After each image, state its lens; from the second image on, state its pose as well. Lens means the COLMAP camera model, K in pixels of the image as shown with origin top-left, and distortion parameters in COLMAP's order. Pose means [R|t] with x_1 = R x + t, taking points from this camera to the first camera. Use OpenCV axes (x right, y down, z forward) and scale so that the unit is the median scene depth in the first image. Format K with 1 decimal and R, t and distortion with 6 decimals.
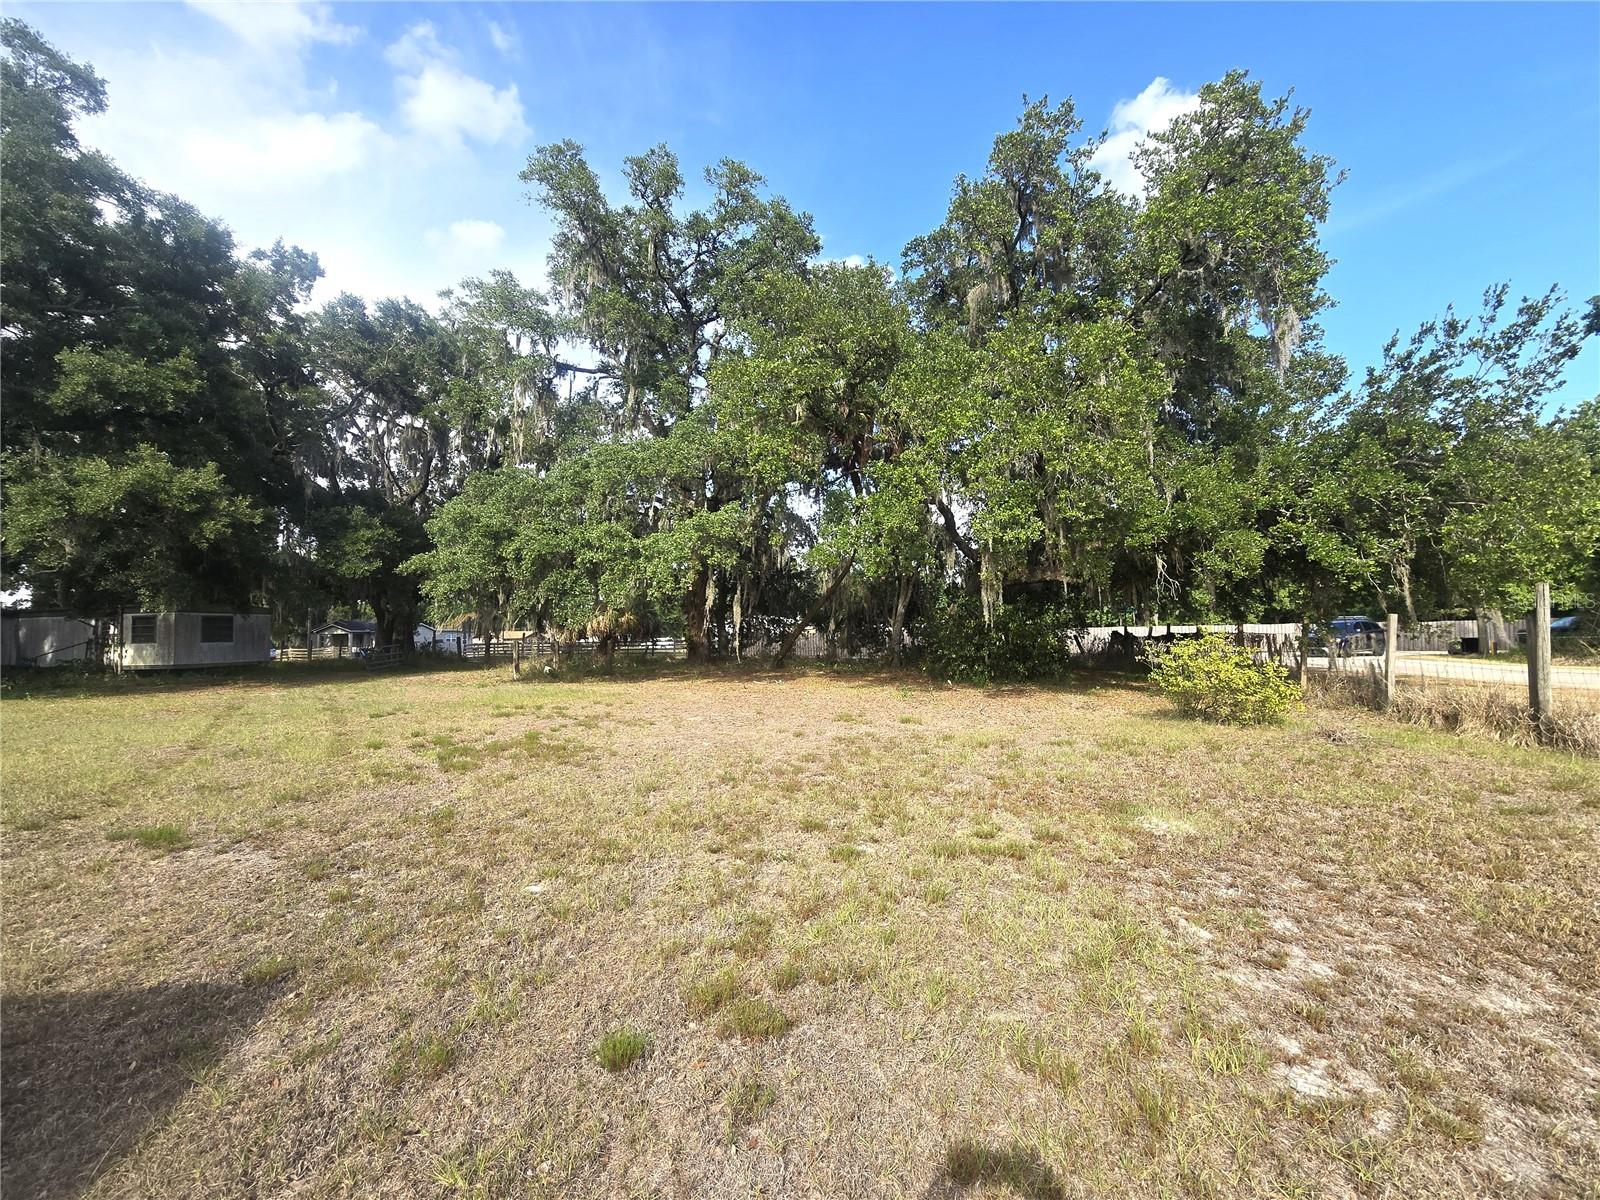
lens RADIAL K [[658.6, 0, 793.9], [0, 658.6, 599.4], [0, 0, 1]] dist [0.000718, 0.000121]
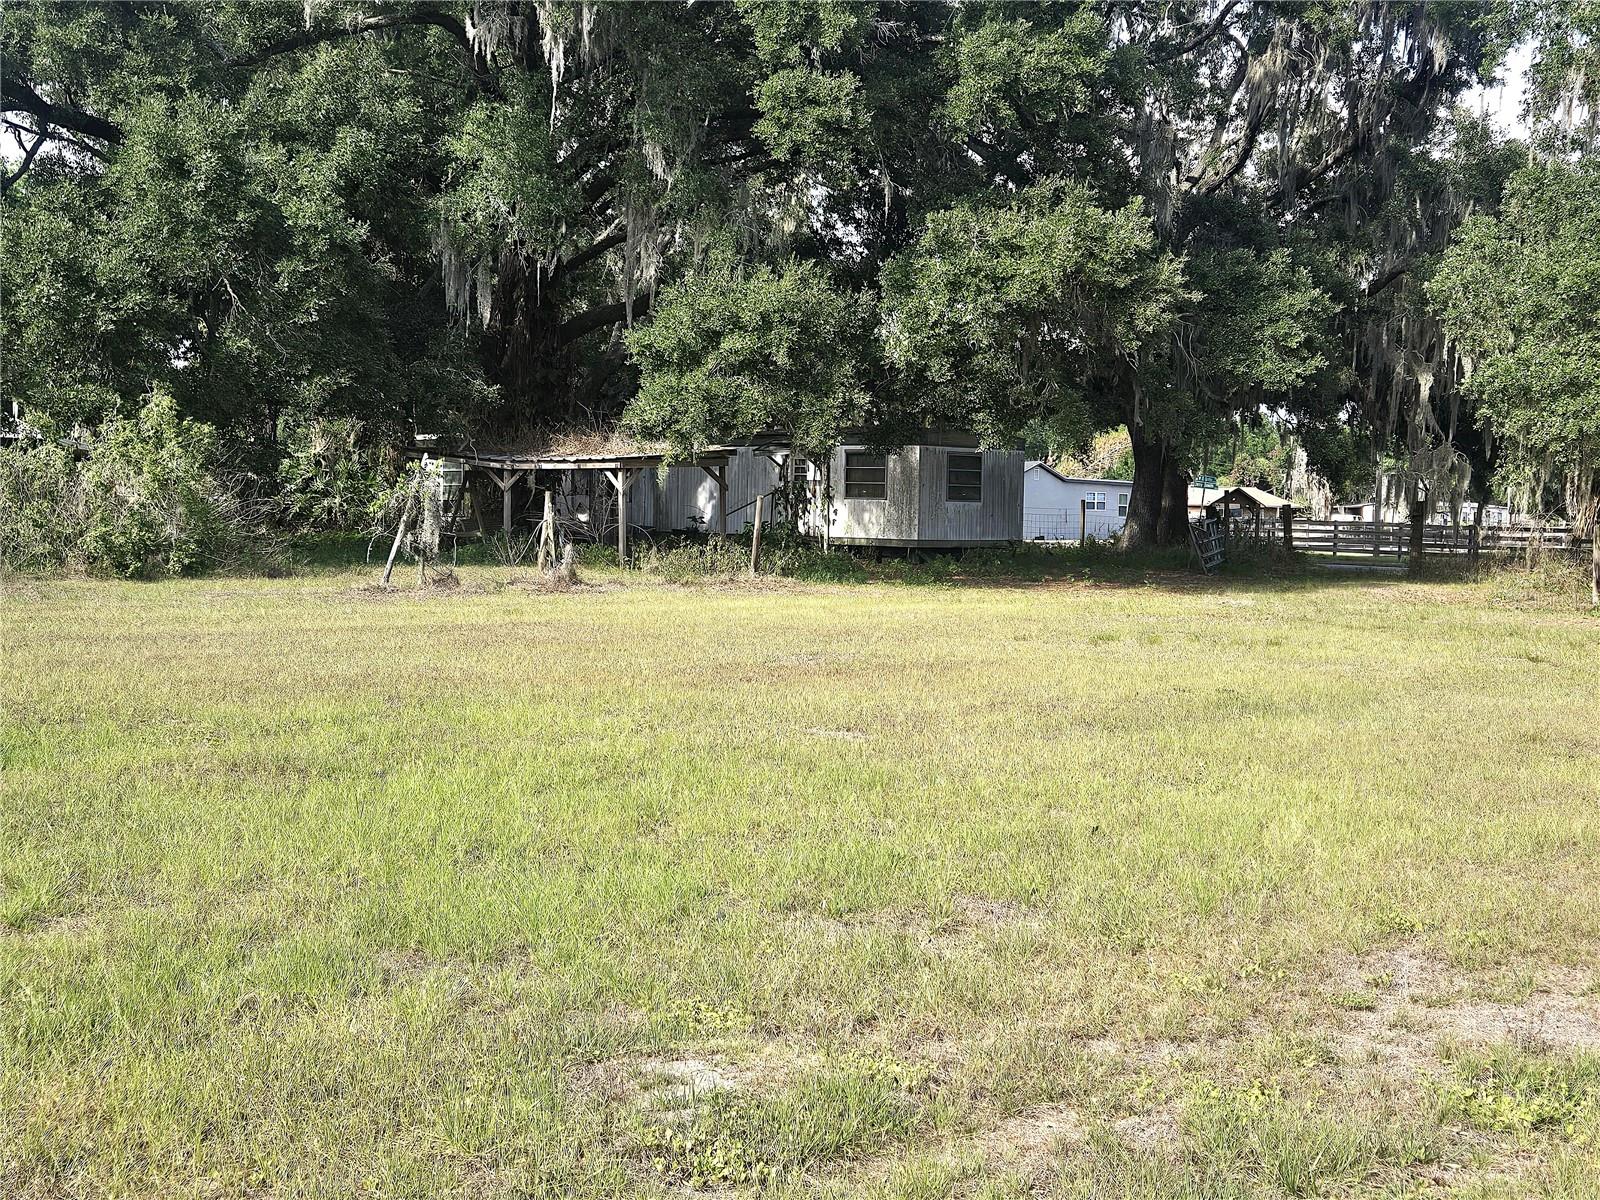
lens RADIAL K [[2001.6, 0, 786.9], [0, 2001.6, 604.5], [0, 0, 1]] dist [0.089087, 0.000000]
pose [[0.854149, 0.066830, -0.515715, -0.163123], [-0.011964, 0.993971, 0.108991, -0.032268], [0.519890, -0.086924, 0.849799, -0.543196]]
